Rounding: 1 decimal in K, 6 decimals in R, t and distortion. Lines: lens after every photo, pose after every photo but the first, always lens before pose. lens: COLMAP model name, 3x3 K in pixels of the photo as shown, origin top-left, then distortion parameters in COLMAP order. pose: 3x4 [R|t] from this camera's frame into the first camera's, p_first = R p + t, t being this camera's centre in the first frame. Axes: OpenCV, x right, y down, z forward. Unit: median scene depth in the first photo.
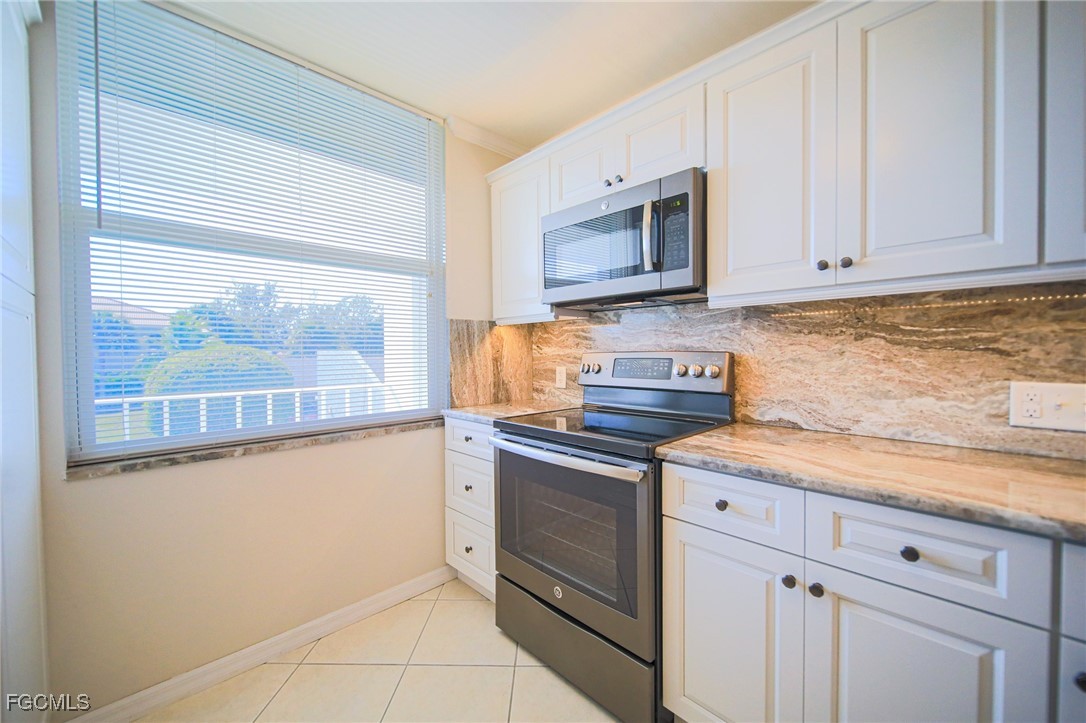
lens RADIAL K [[422.3, 0, 543.9], [0, 422.3, 361.6], [0, 0, 1]] dist [0.000798, 0.000050]
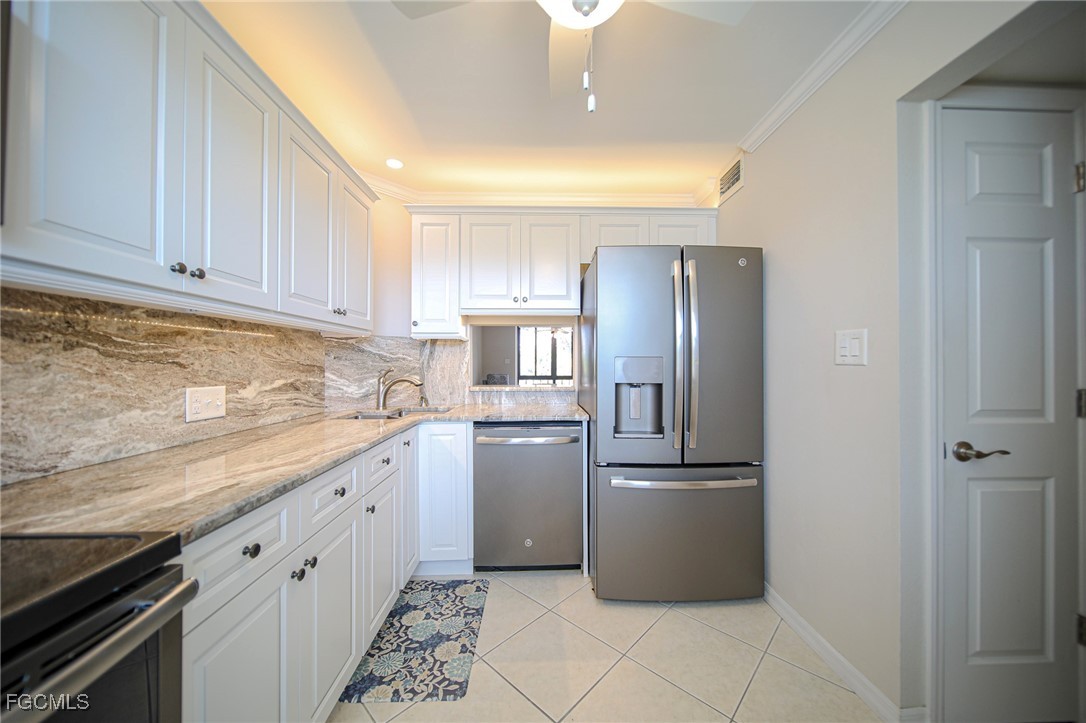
lens RADIAL K [[400.3, 0, 543.3], [0, 400.3, 360.0], [0, 0, 1]] dist [-0.006411, -0.000517]
pose [[-0.744969, 0.014188, 0.666948, -0.442972], [0.022111, 0.999750, 0.003430, -0.015920], [-0.666732, 0.017302, -0.745096, 1.024196]]
